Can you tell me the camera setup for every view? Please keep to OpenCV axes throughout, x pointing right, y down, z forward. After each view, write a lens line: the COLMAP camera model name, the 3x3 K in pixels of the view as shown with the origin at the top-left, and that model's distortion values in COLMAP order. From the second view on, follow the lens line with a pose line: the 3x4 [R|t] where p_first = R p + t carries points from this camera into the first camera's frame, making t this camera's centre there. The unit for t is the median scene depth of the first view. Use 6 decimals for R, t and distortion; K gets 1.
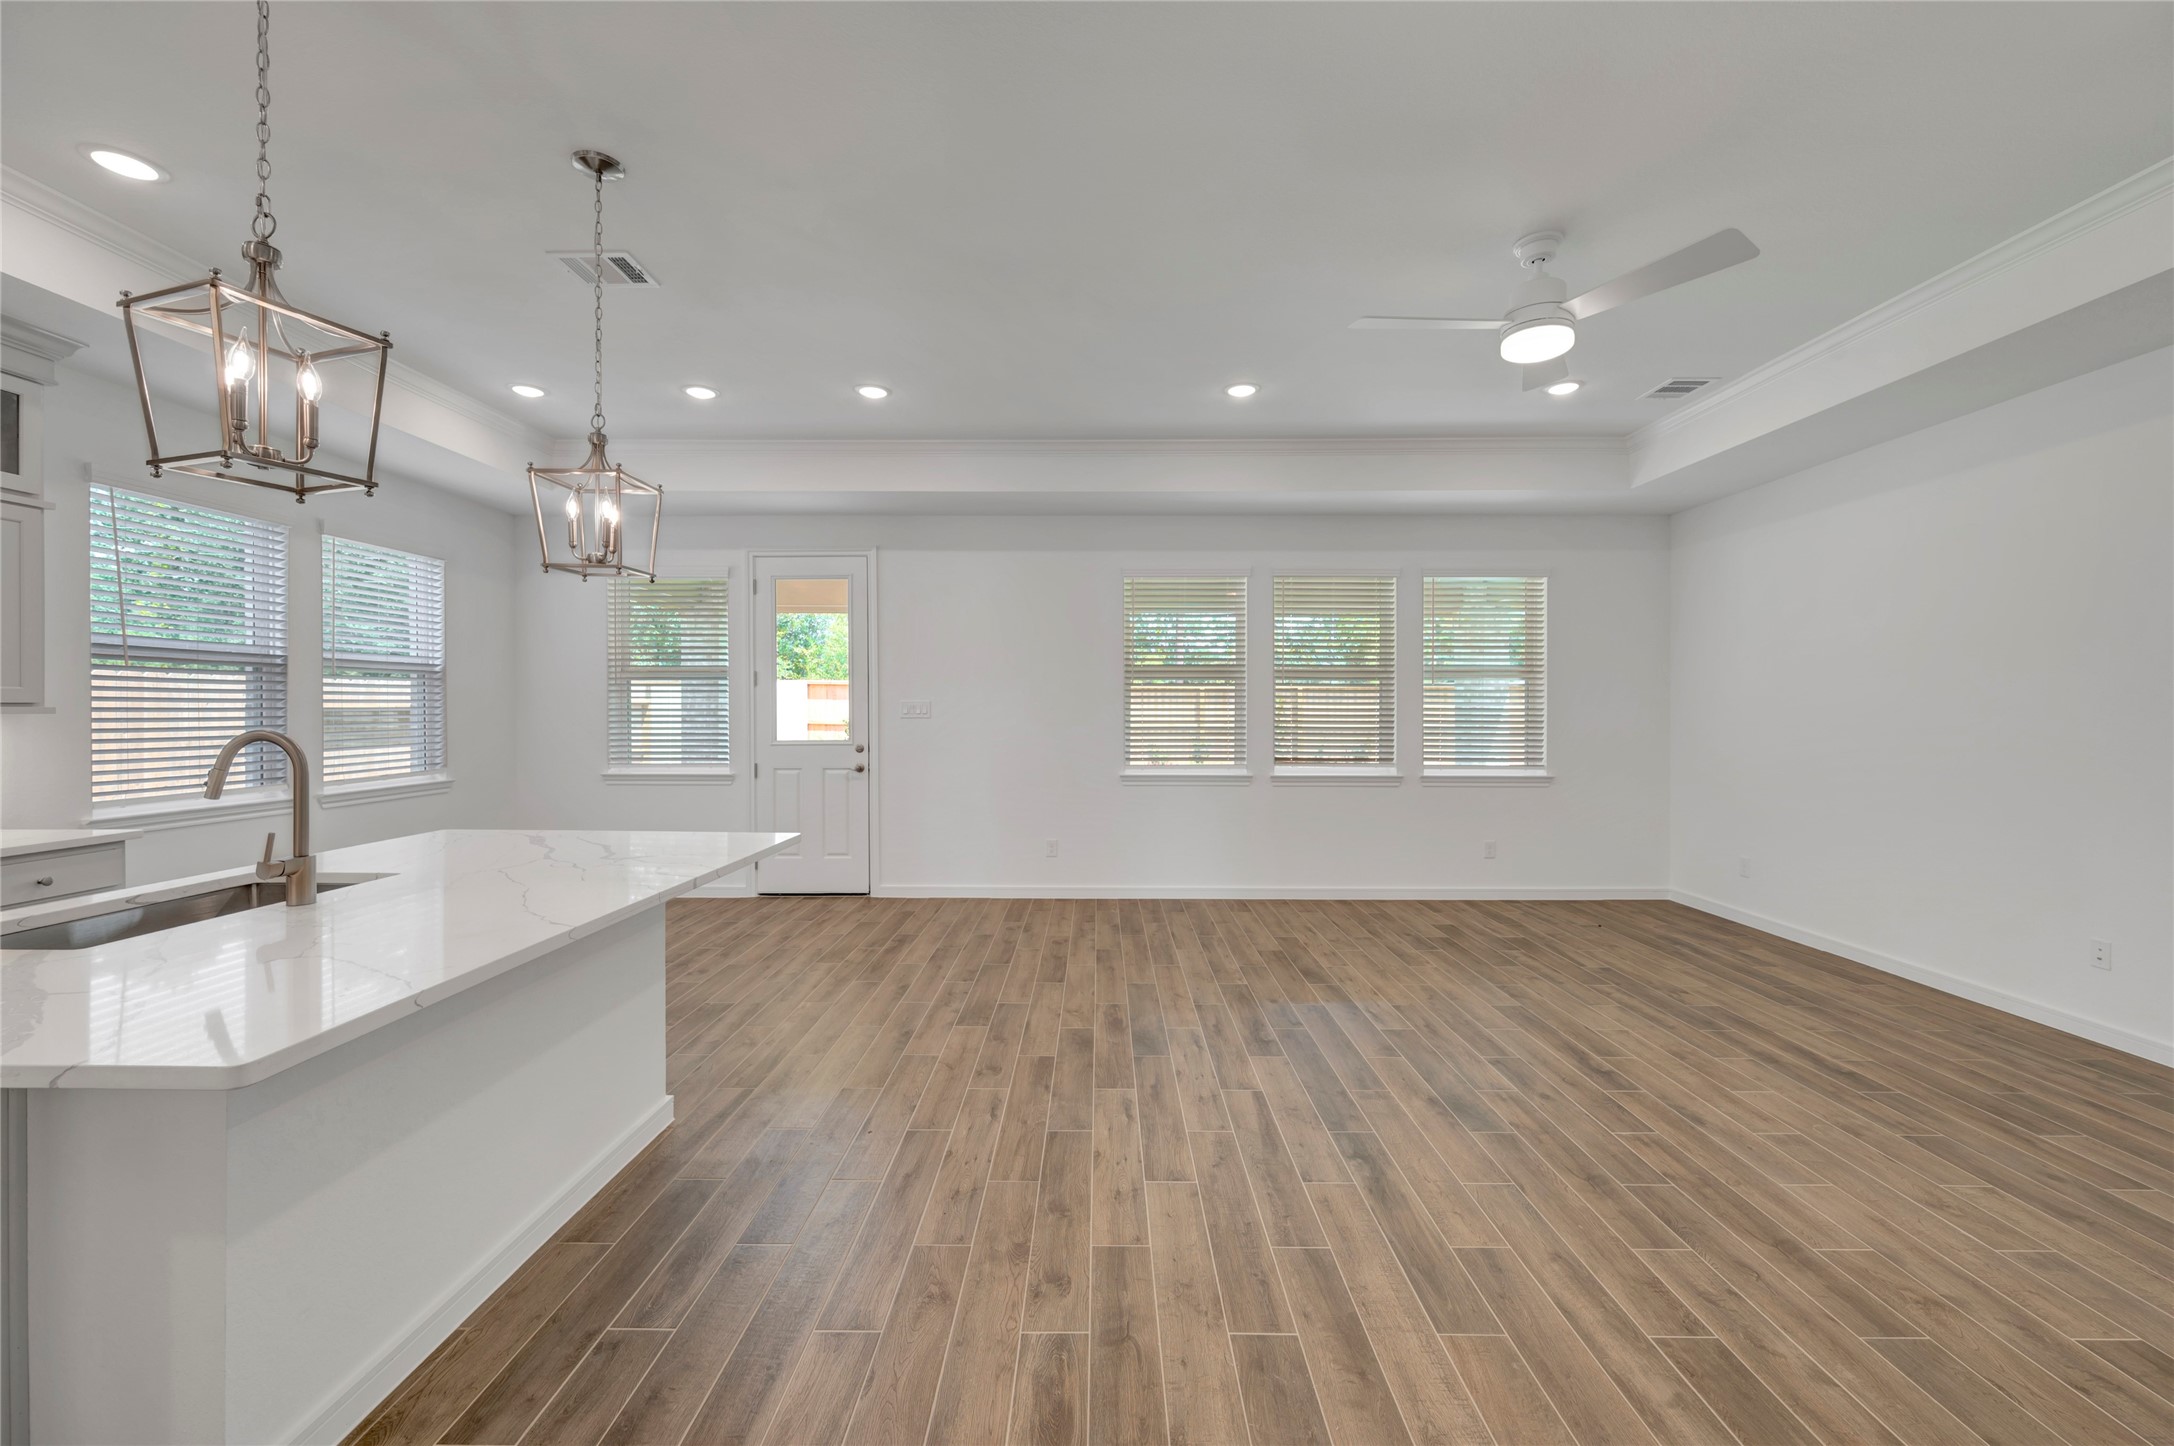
lens RADIAL K [[858.1, 0, 1094.4], [0, 858.1, 711.9], [0, 0, 1]] dist [0.000426, -0.000201]
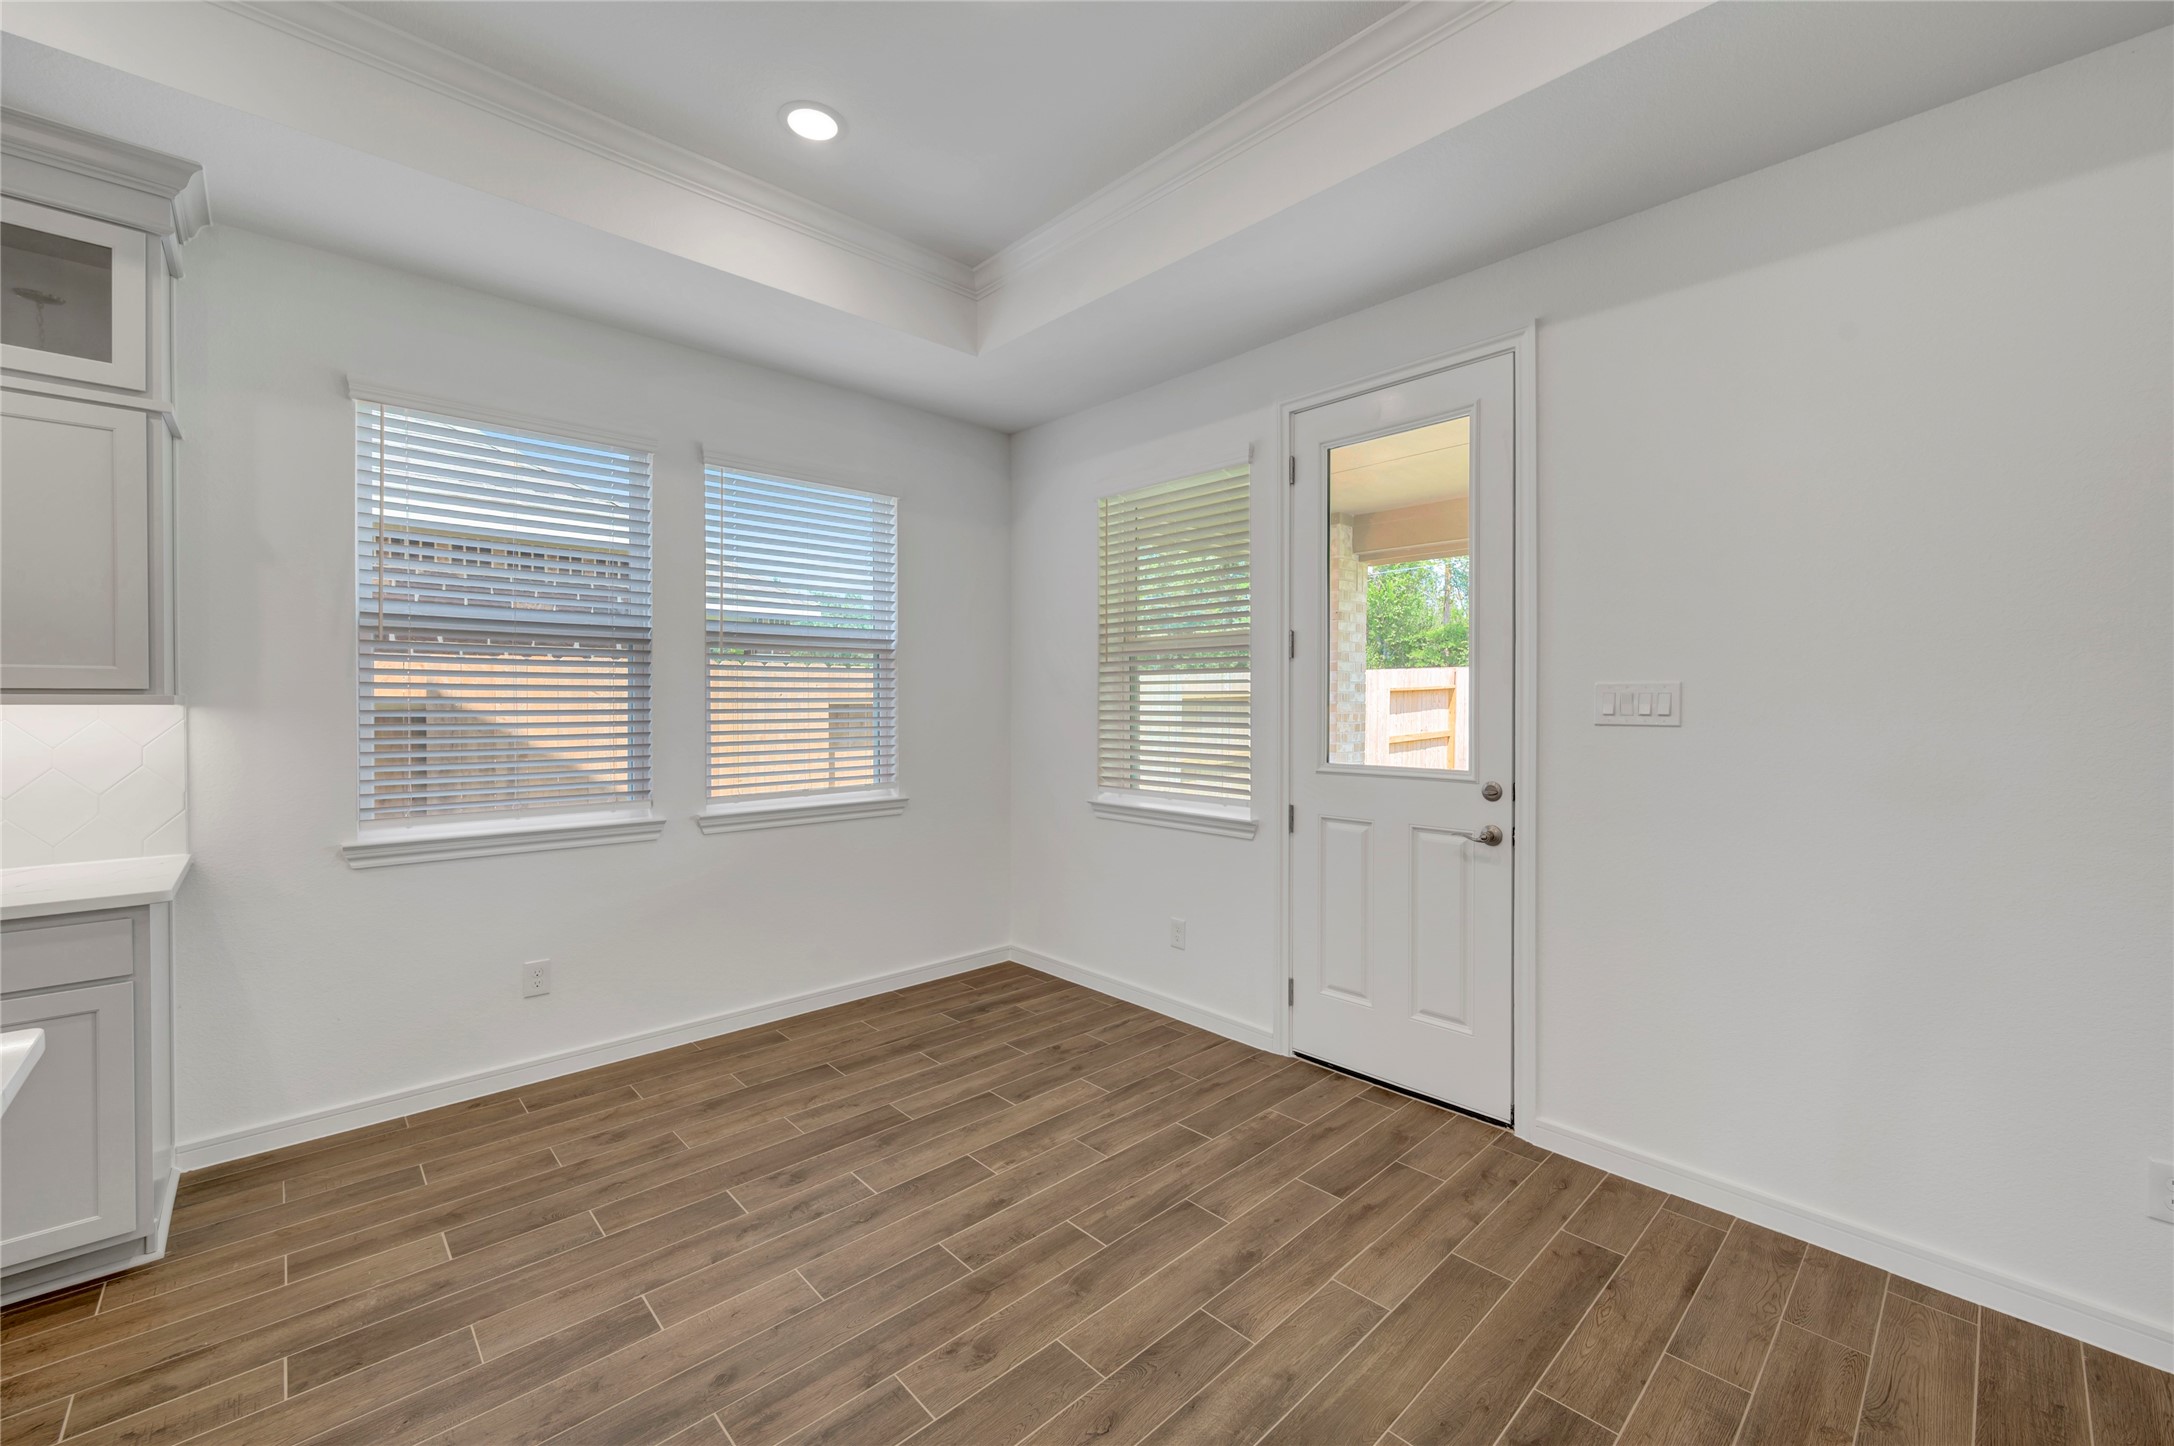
lens RADIAL K [[889.8, 0, 1090.1], [0, 889.8, 708.5], [0, 0, 1]] dist [0.011259, -0.000011]
pose [[0.687701, 0.008081, -0.725949, -0.139422], [-0.005435, 0.999967, 0.005982, -0.003295], [0.725974, -0.000168, 0.687722, 0.904219]]
